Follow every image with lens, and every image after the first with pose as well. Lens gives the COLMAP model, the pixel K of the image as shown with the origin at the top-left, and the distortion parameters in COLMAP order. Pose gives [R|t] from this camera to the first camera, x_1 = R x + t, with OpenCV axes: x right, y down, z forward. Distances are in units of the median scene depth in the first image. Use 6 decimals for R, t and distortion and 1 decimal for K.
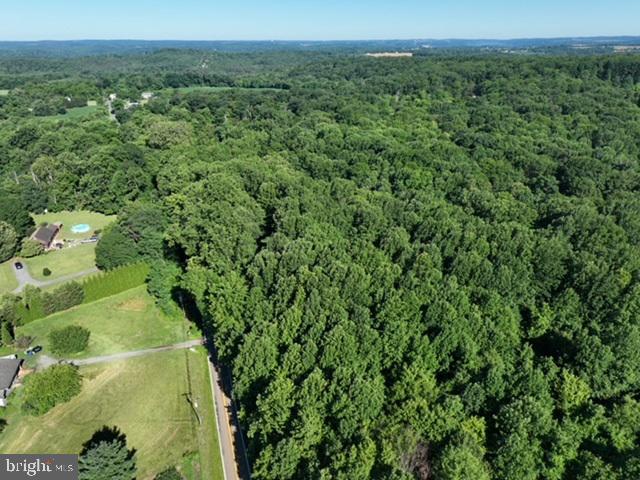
lens RADIAL K [[450.4, 0, 319.7], [0, 450.4, 238.6], [0, 0, 1]] dist [-0.002083, 0.019636]
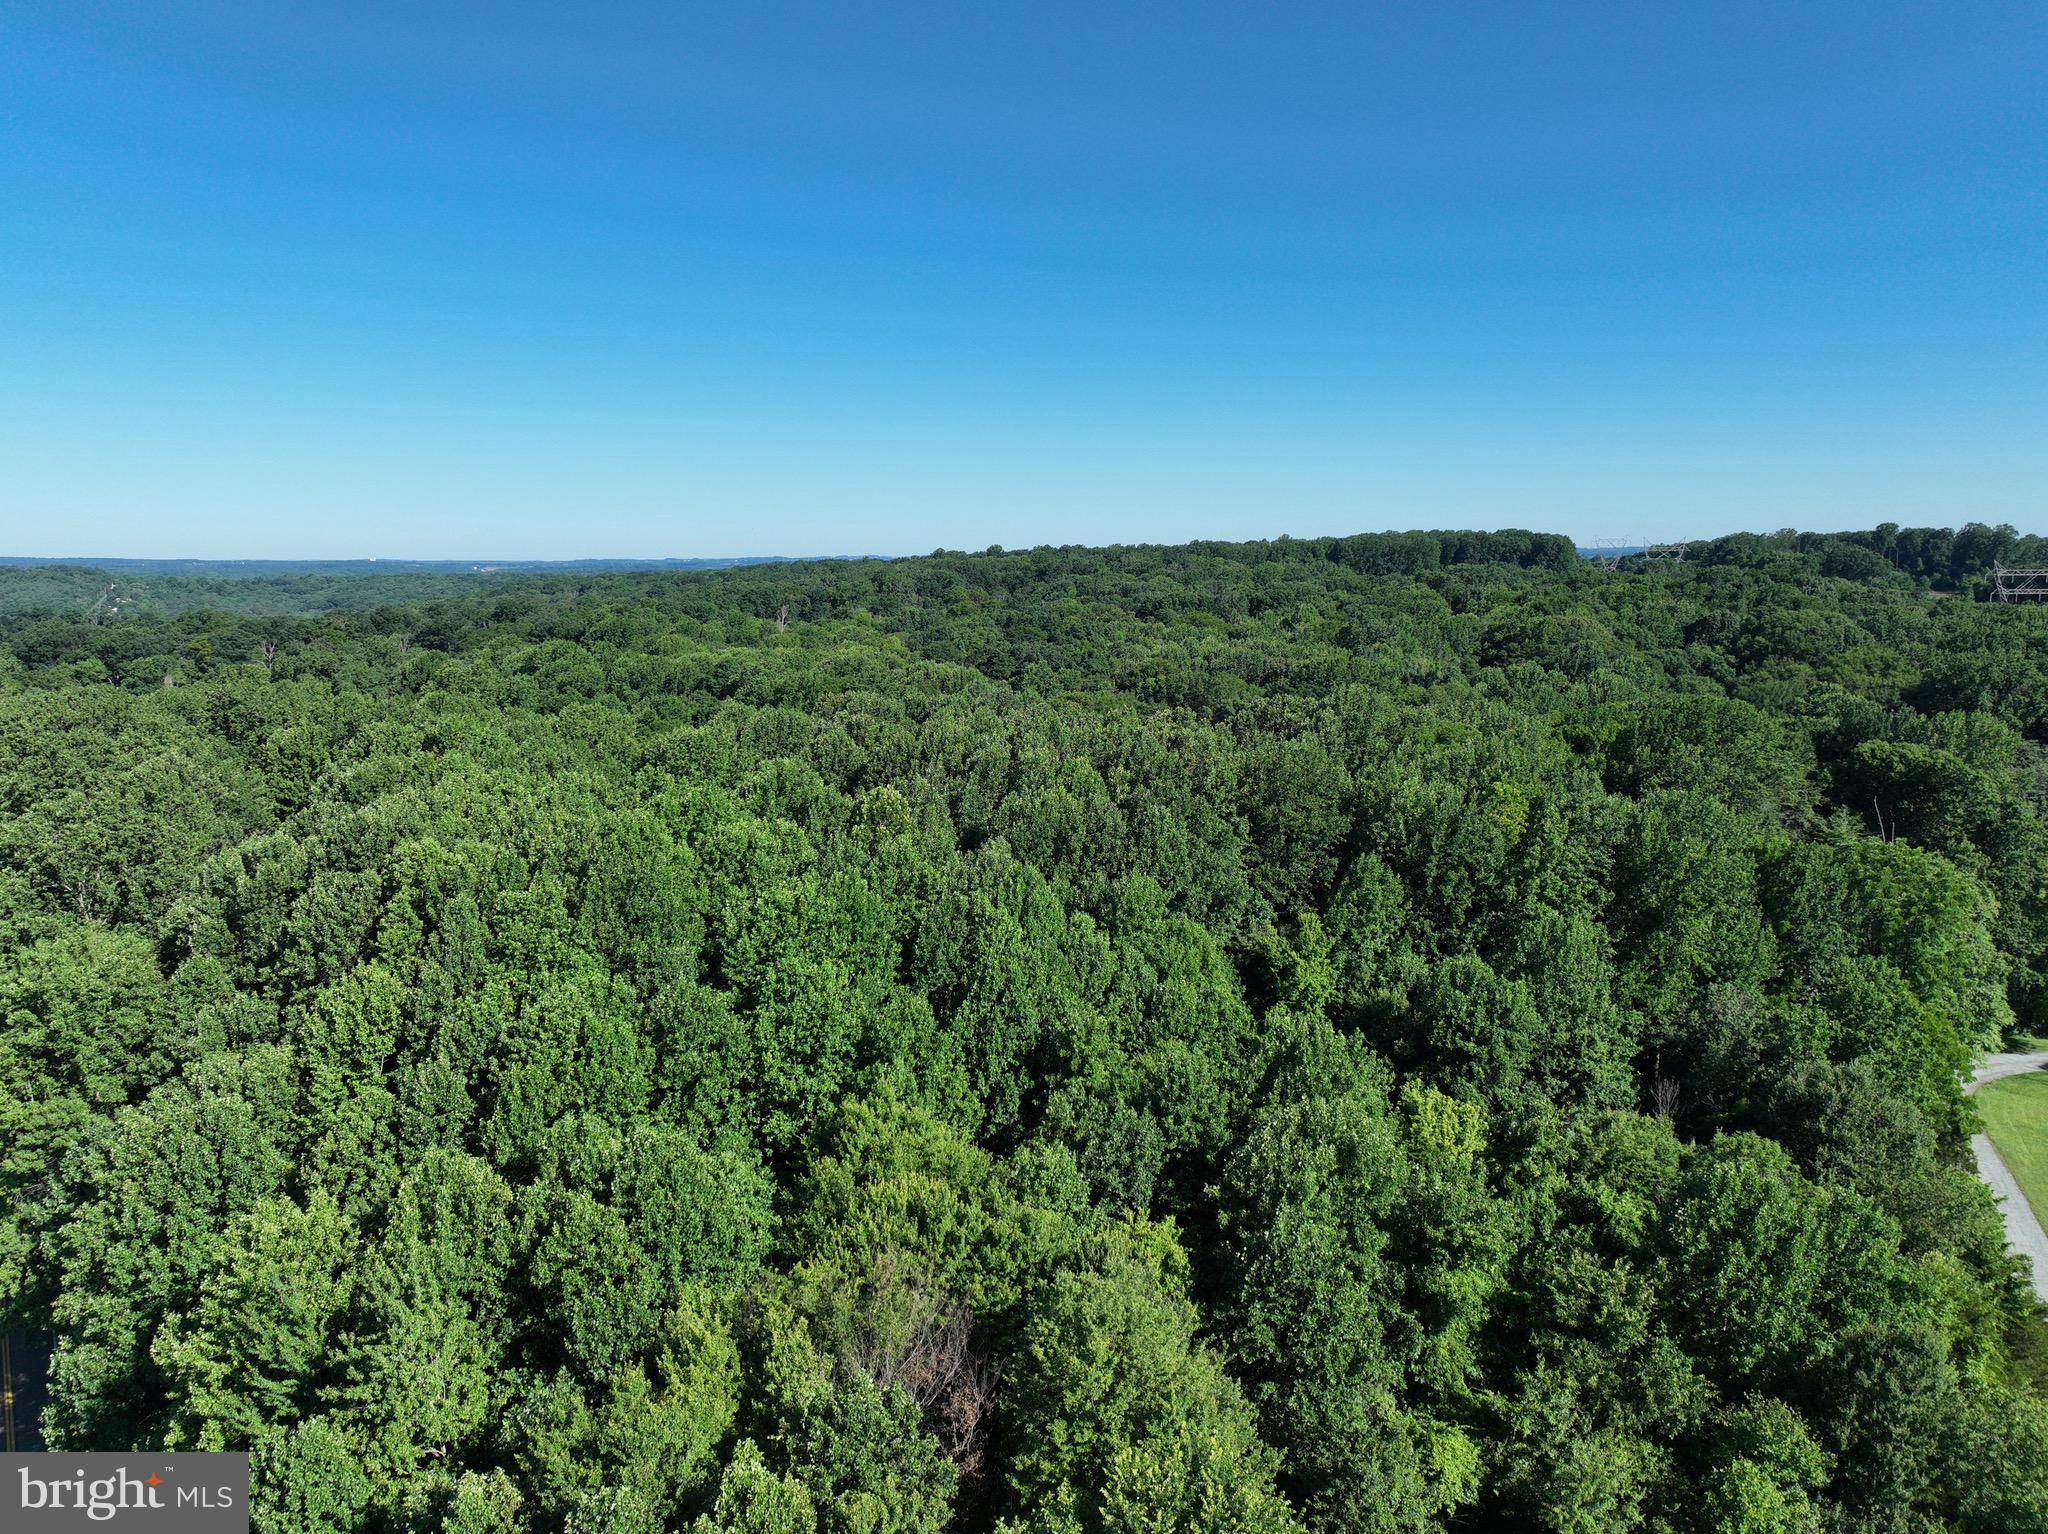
lens RADIAL K [[1441.4, 0, 1023.2], [0, 1441.4, 762.5], [0, 0, 1]] dist [-0.002083, 0.019636]
pose [[0.948223, -0.046164, 0.314233, 0.032596], [0.129879, 0.959234, -0.251001, 0.256127], [-0.289836, 0.278817, 0.915563, 0.160403]]
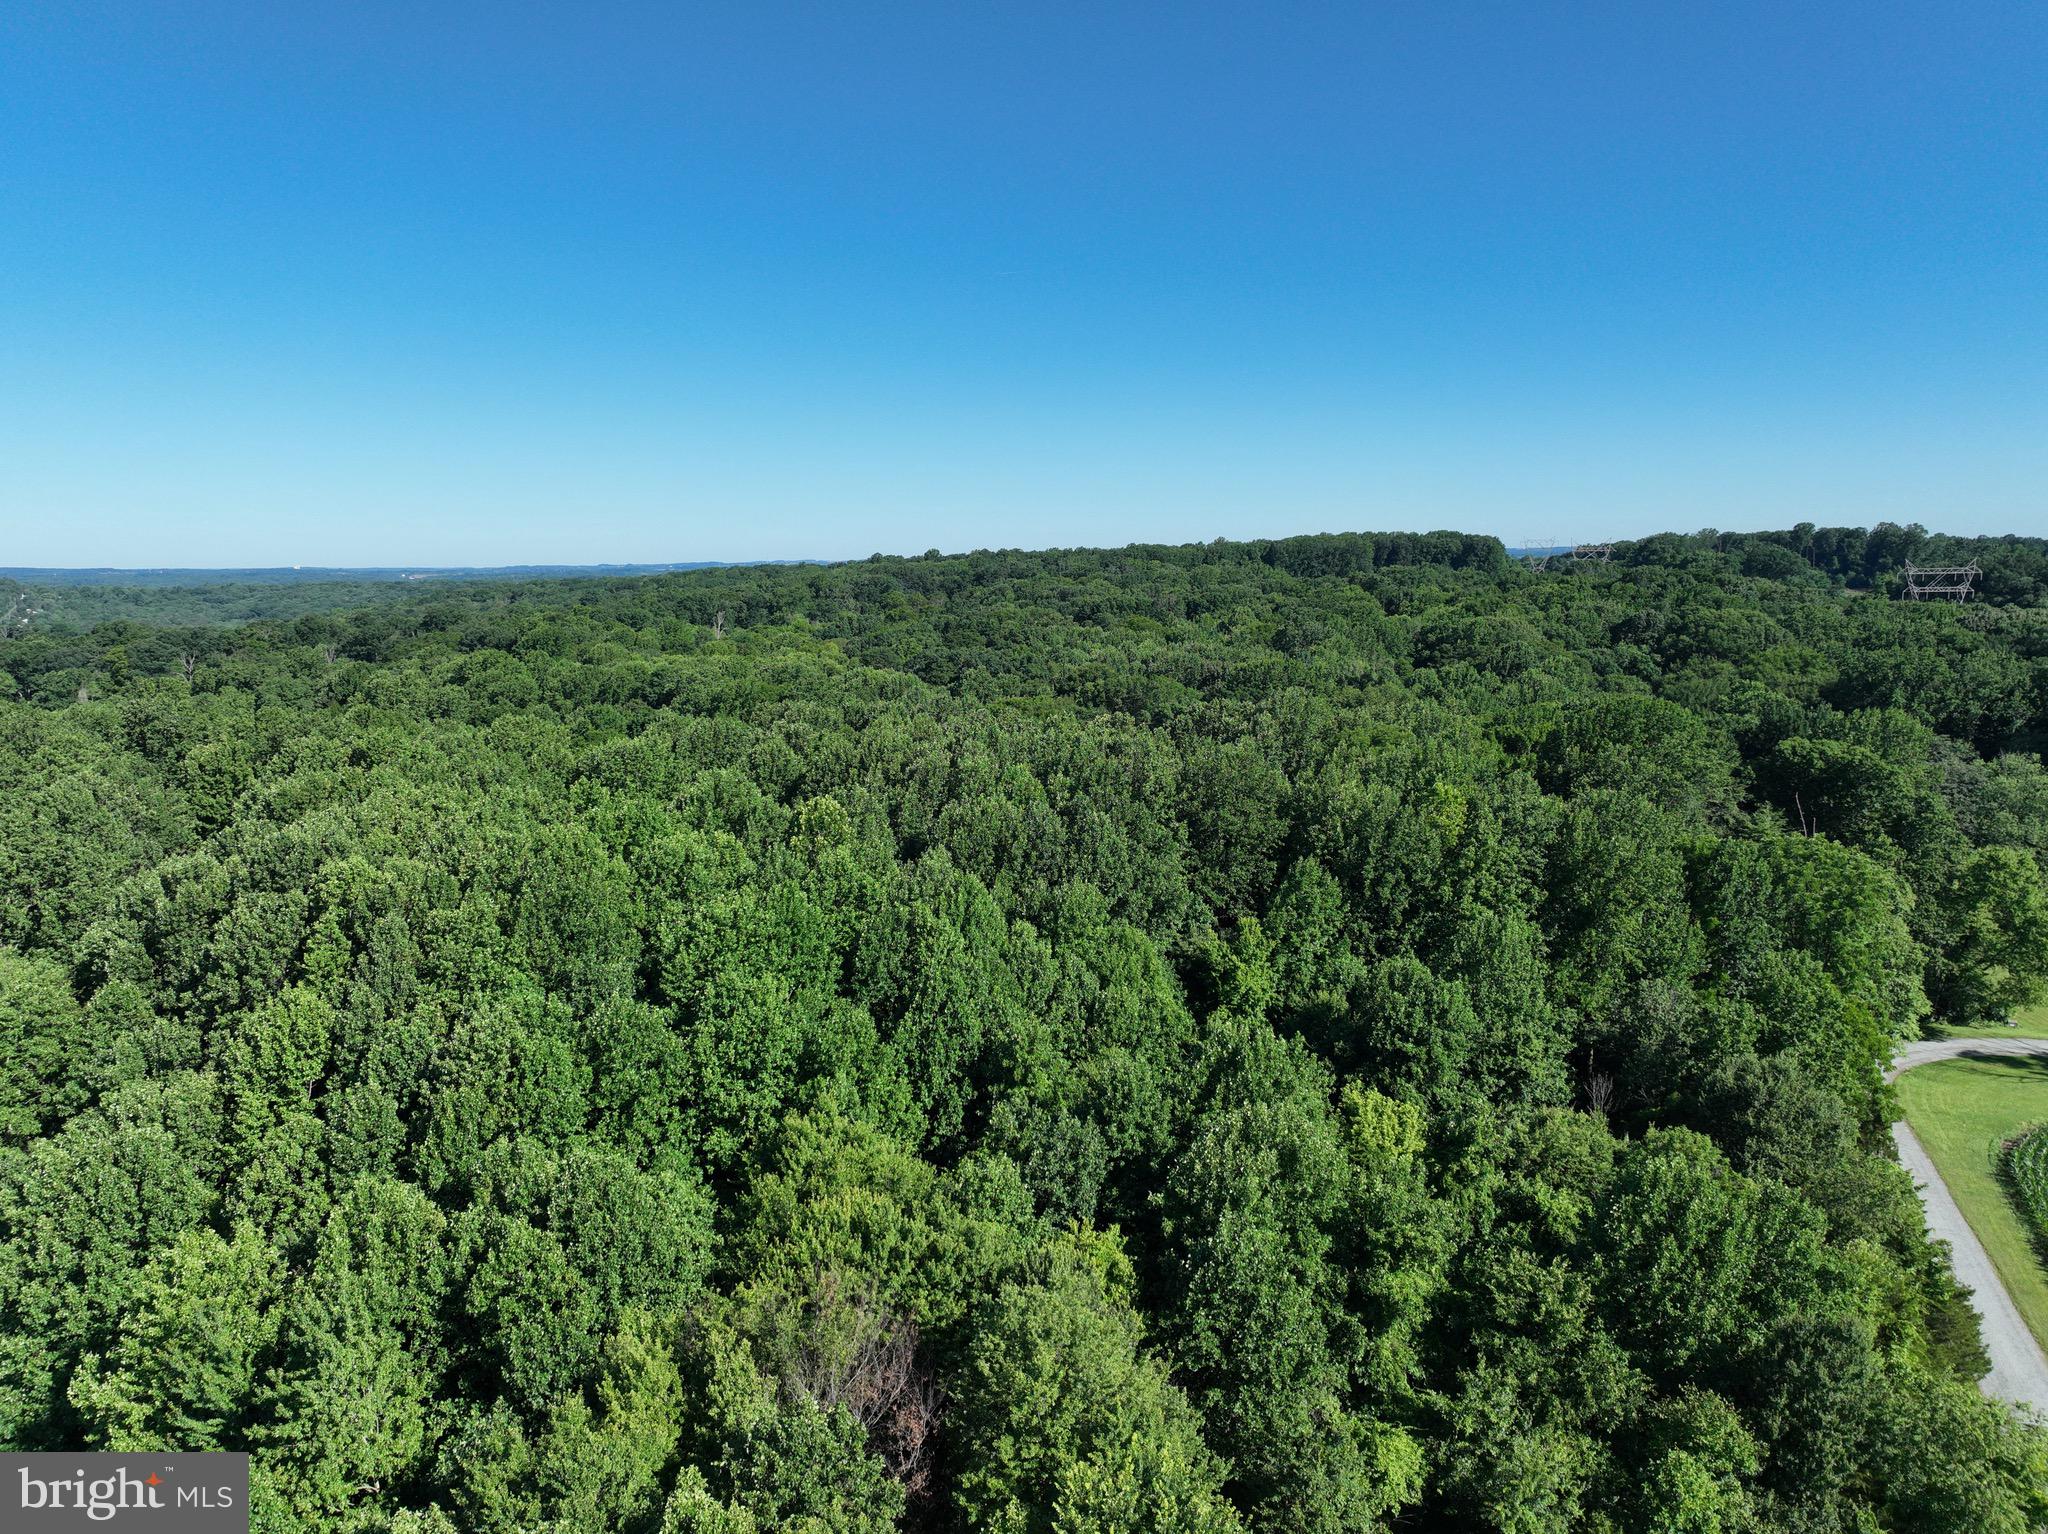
lens RADIAL K [[1441.4, 0, 1023.2], [0, 1441.4, 762.5], [0, 0, 1]] dist [-0.002083, 0.019636]
pose [[0.933741, -0.057052, 0.353373, 0.033696], [0.152083, 0.956913, -0.247364, 0.252992], [-0.324034, 0.284715, 0.902186, 0.160627]]
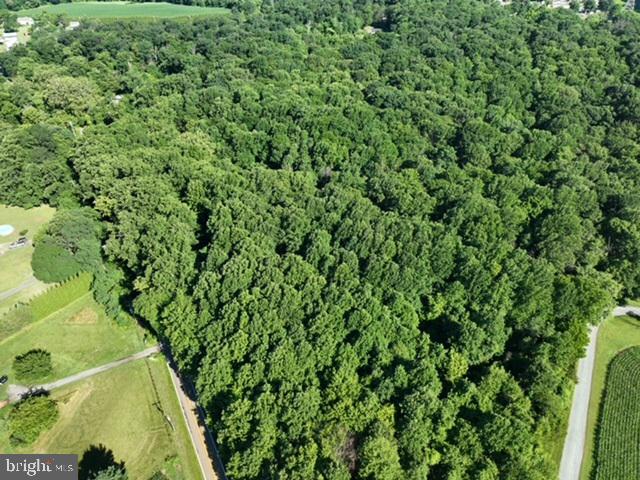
lens RADIAL K [[450.4, 0, 319.7], [0, 450.4, 238.6], [0, 0, 1]] dist [-0.002083, 0.019636]
pose [[0.982667, -0.108042, 0.150642, -0.004110], [0.075517, 0.975427, 0.206976, -0.291413], [-0.169302, -0.192013, 0.966679, -0.136965]]
